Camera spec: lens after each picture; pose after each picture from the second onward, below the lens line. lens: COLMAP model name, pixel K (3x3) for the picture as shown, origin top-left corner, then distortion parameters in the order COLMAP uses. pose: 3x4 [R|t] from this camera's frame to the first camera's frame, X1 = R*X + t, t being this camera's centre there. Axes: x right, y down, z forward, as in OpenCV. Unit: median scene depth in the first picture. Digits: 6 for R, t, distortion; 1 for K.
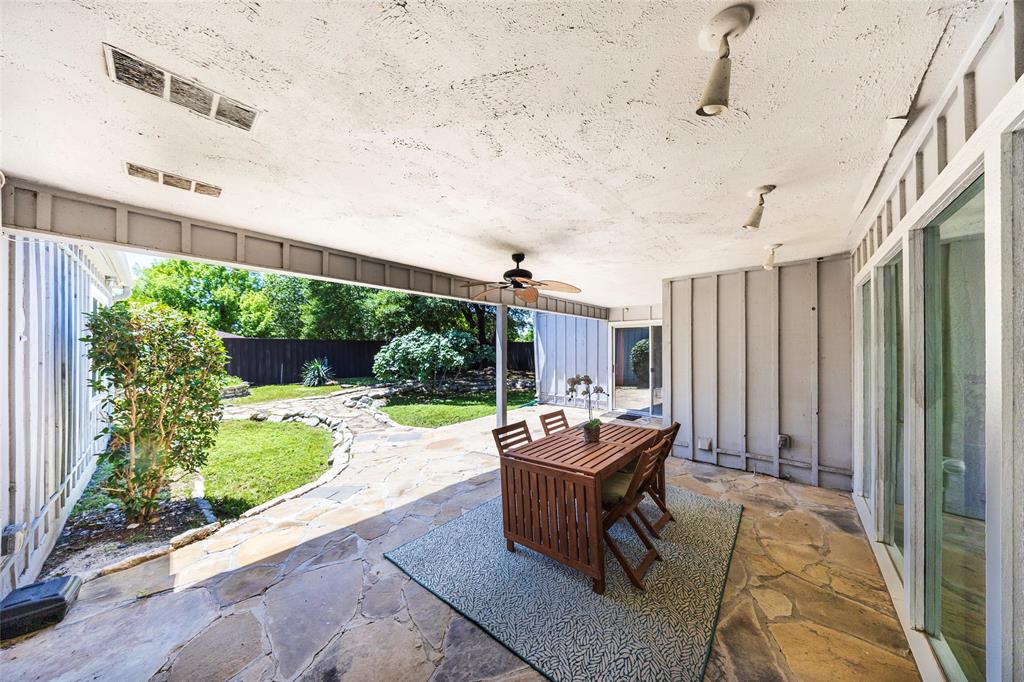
lens RADIAL K [[303.3, 0, 515.8], [0, 303.3, 344.5], [0, 0, 1]] dist [-0.000141, -0.000024]
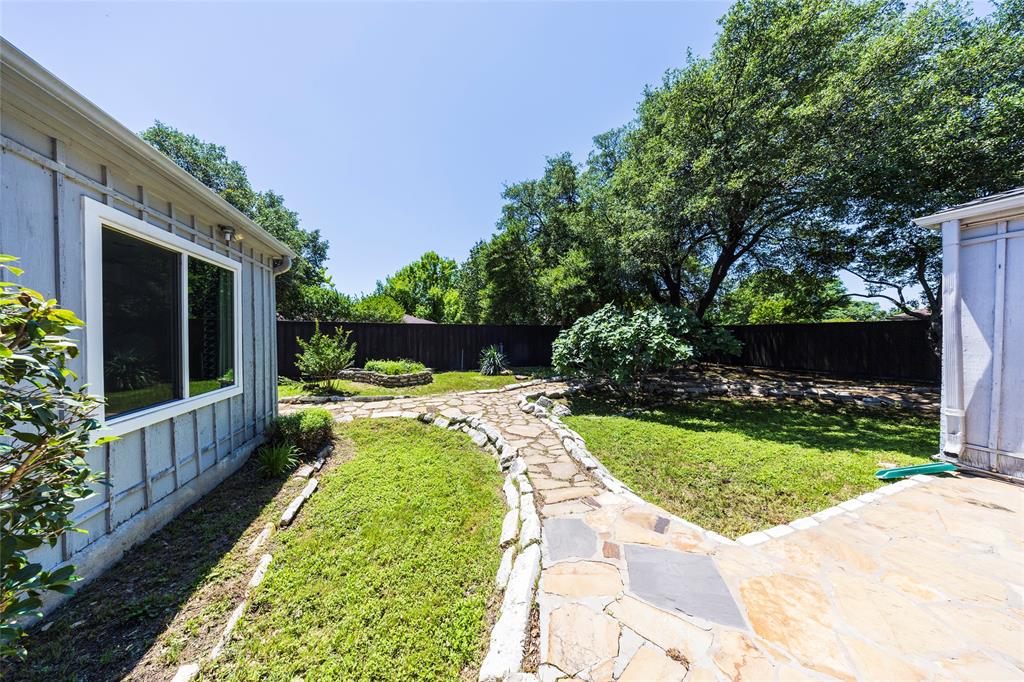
lens RADIAL K [[303.3, 0, 515.8], [0, 303.3, 344.5], [0, 0, 1]] dist [-0.000141, -0.000024]
pose [[0.867544, 0.016384, -0.497091, -0.166183], [0.003188, 0.999254, 0.038500, 0.012311], [0.497351, -0.034985, 0.866844, 0.287588]]
